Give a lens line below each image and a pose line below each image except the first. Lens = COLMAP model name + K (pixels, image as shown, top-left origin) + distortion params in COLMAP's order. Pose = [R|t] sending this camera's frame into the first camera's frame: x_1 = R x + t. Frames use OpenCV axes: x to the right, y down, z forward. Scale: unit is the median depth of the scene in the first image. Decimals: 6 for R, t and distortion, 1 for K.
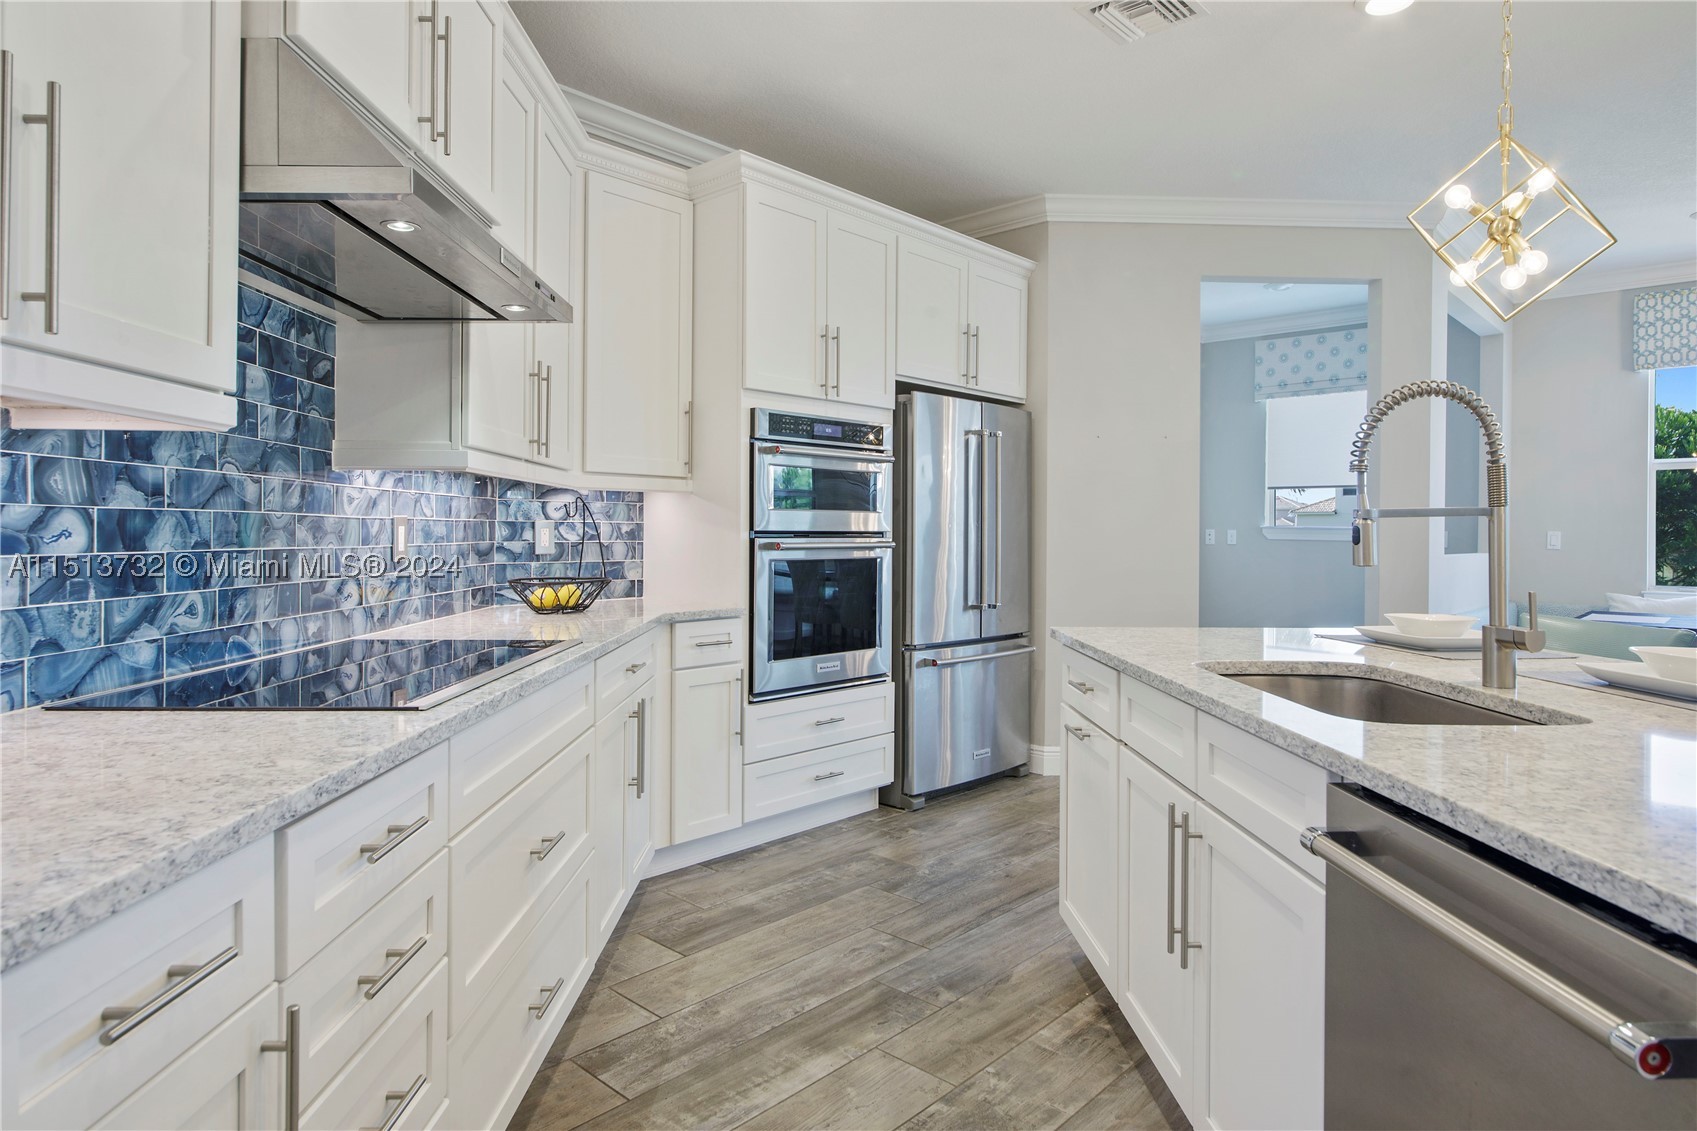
lens RADIAL K [[976.1, 0, 856.0], [0, 976.1, 536.9], [0, 0, 1]] dist [-0.000906, -0.001513]
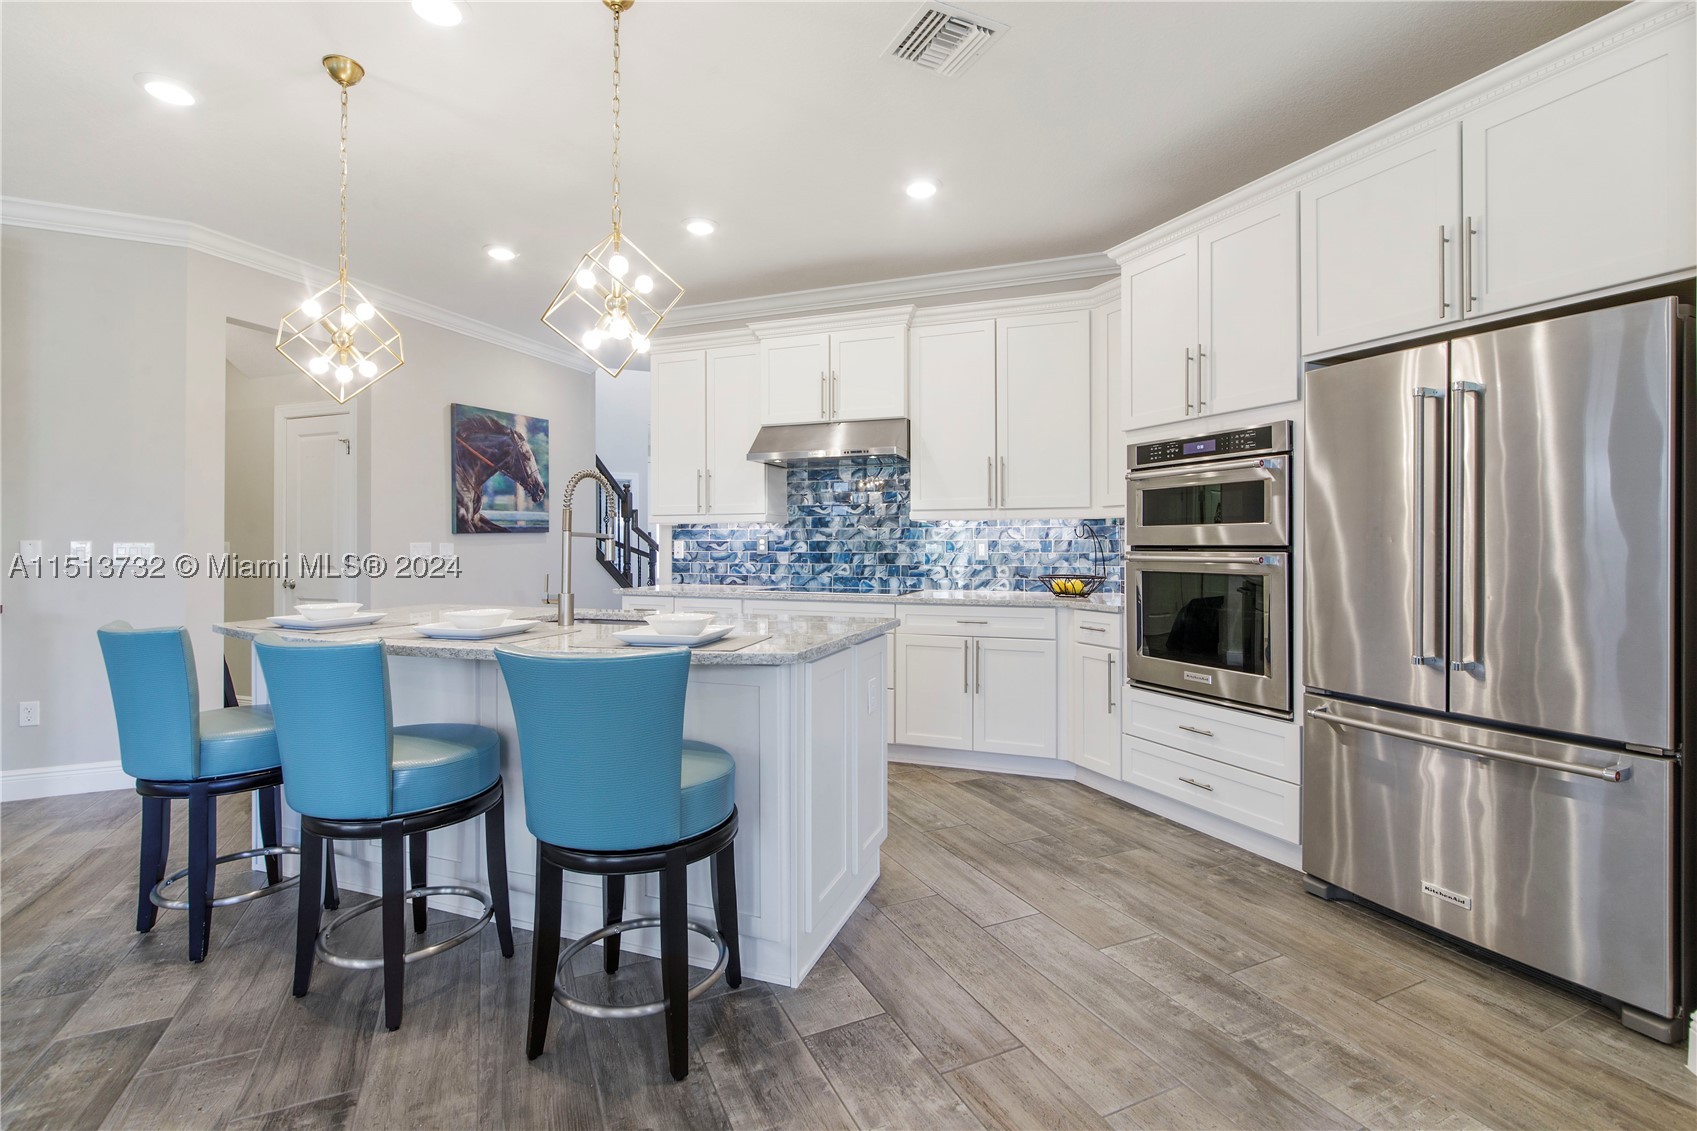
lens RADIAL K [[764.2, 0, 856.1], [0, 764.2, 543.1], [0, 0, 1]] dist [-0.000256, 0.000117]
pose [[-0.369151, -0.007099, -0.929342, 0.912295], [-0.005950, 0.999968, -0.005275, -0.001826], [0.929350, 0.003583, -0.369182, 1.032992]]
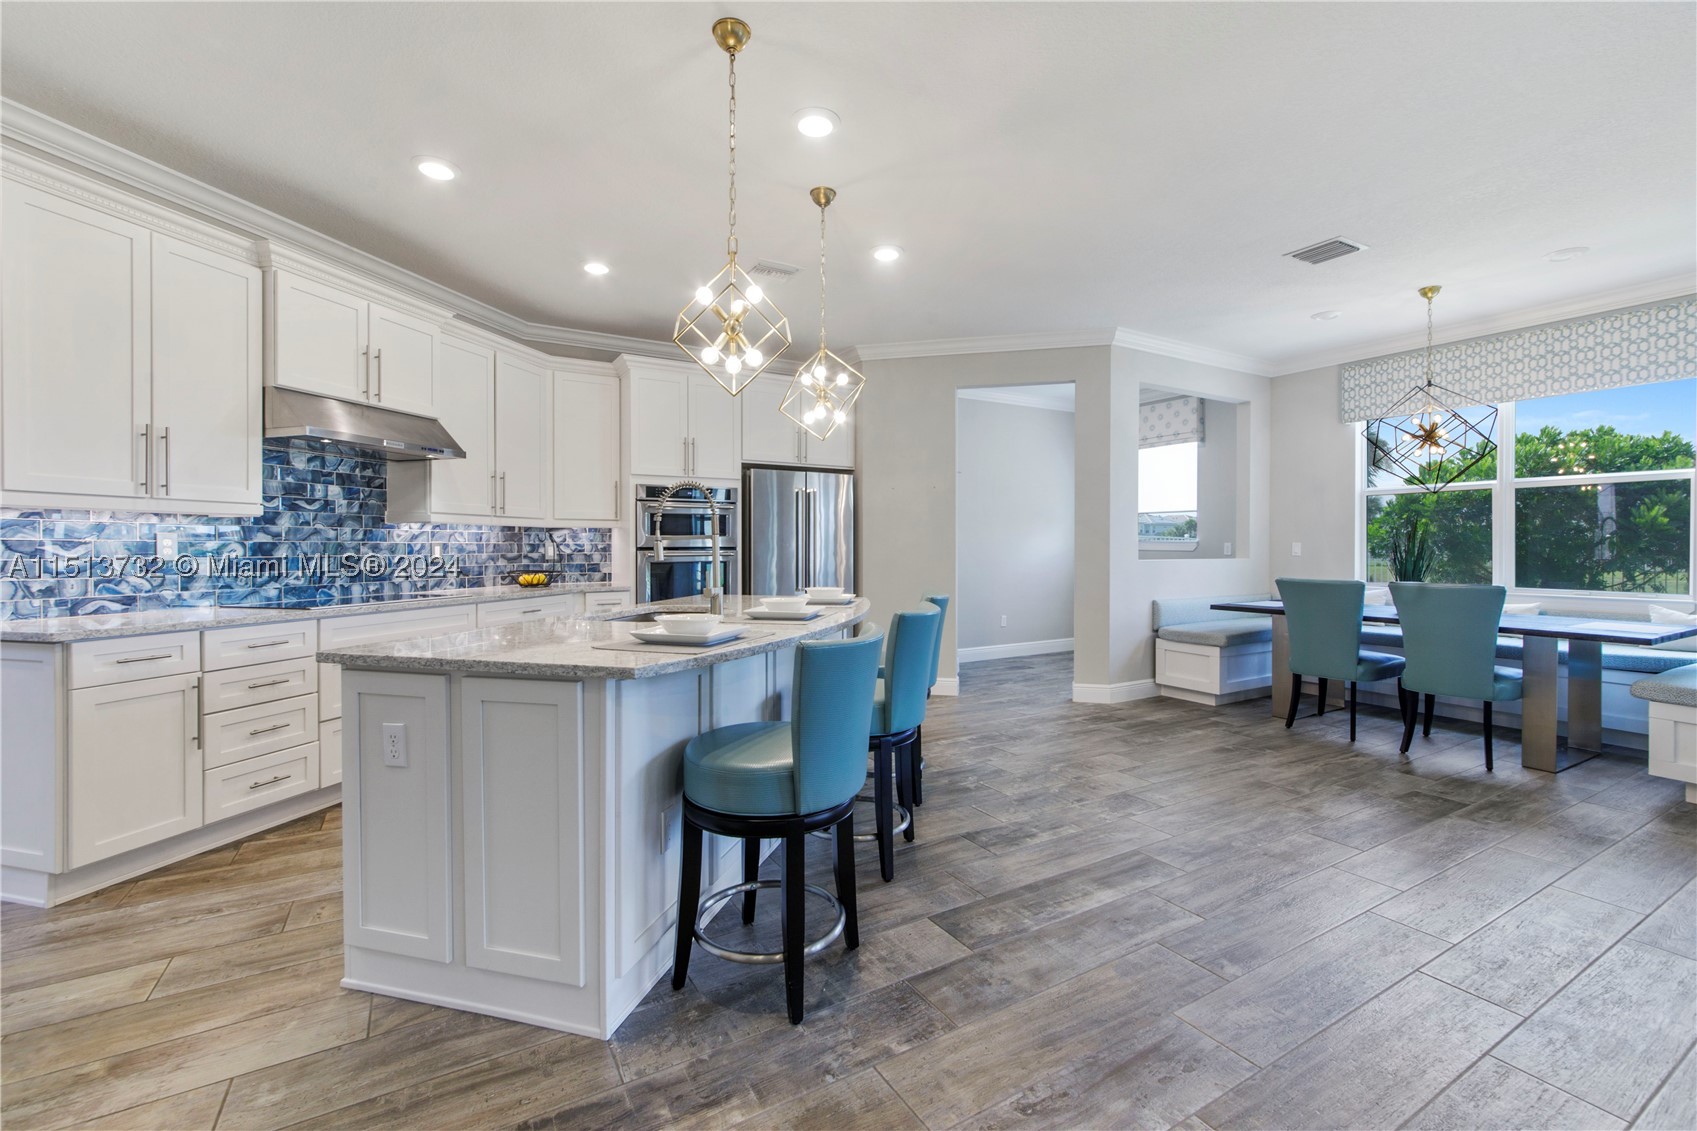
lens RADIAL K [[720.6, 0, 844.0], [0, 720.6, 551.7], [0, 0, 1]] dist [0.001804, 0.000465]
pose [[0.957364, -0.008140, -0.288769, 0.701971], [0.008389, 0.999965, -0.000375, 0.007479], [0.288762, -0.002063, 0.957399, -0.253779]]
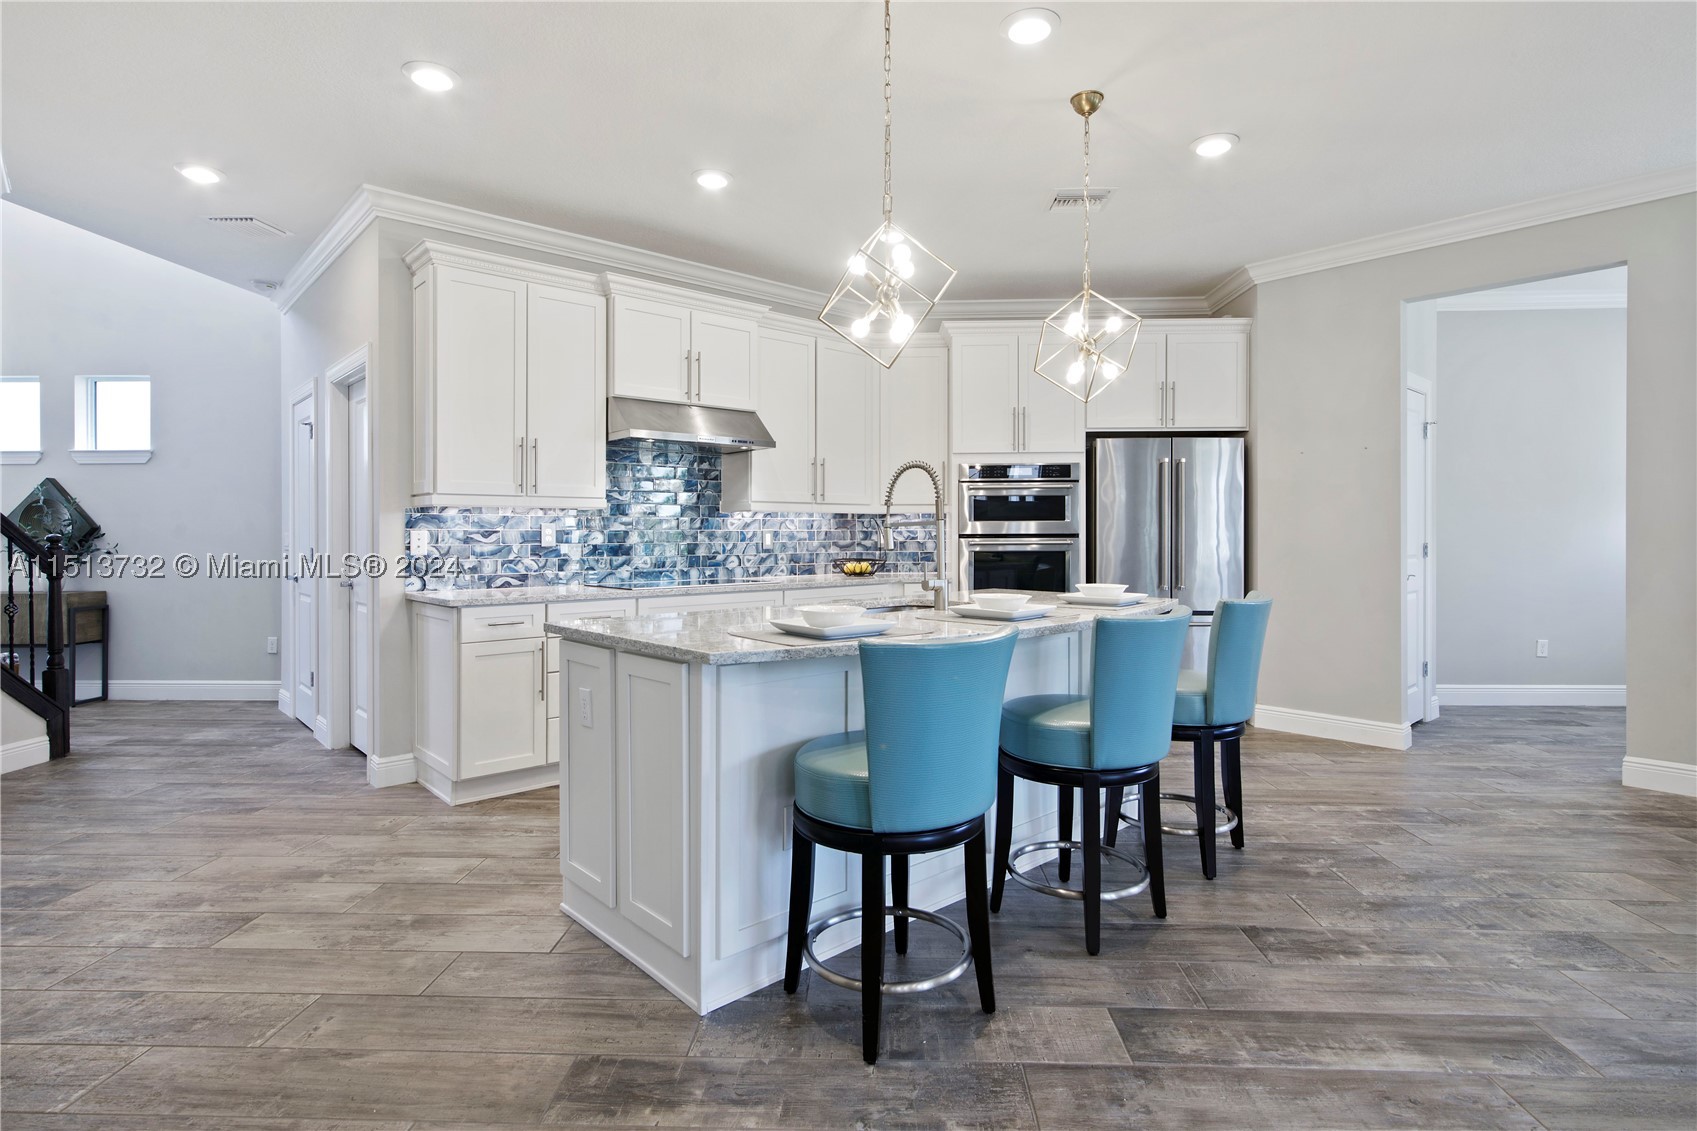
lens RADIAL K [[855.7, 0, 850.8], [0, 855.7, 539.1], [0, 0, 1]] dist [0.009838, 0.000184]
pose [[0.652730, -0.006067, -0.757567, 0.925129], [0.004786, 0.999981, -0.003884, 0.007722], [0.757576, -0.001091, 0.652746, -0.145161]]
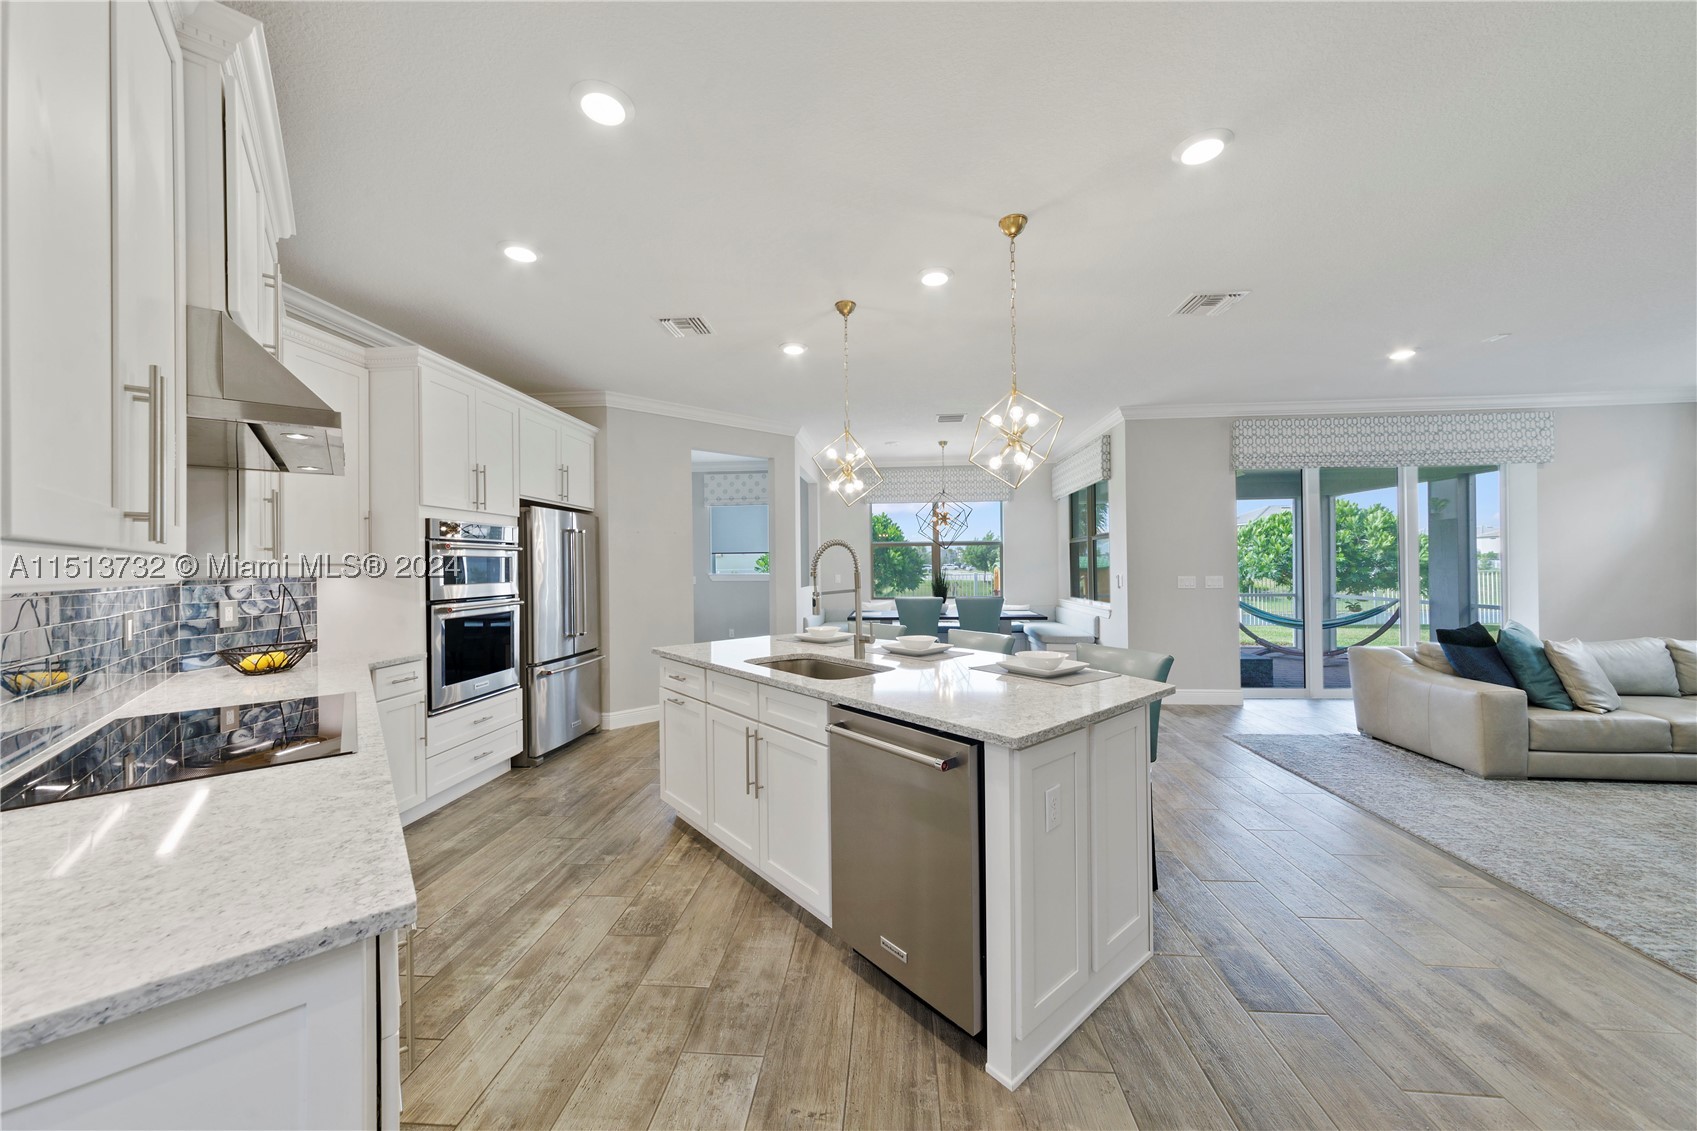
lens RADIAL K [[598.0, 0, 848.5], [0, 598.0, 565.5], [0, 0, 1]] dist [-0.017665, 0.007765]
pose [[0.784758, -0.017105, 0.619566, -0.164685], [0.023128, 0.999731, -0.001695, -0.043364], [-0.619371, 0.015659, 0.784942, -0.107271]]
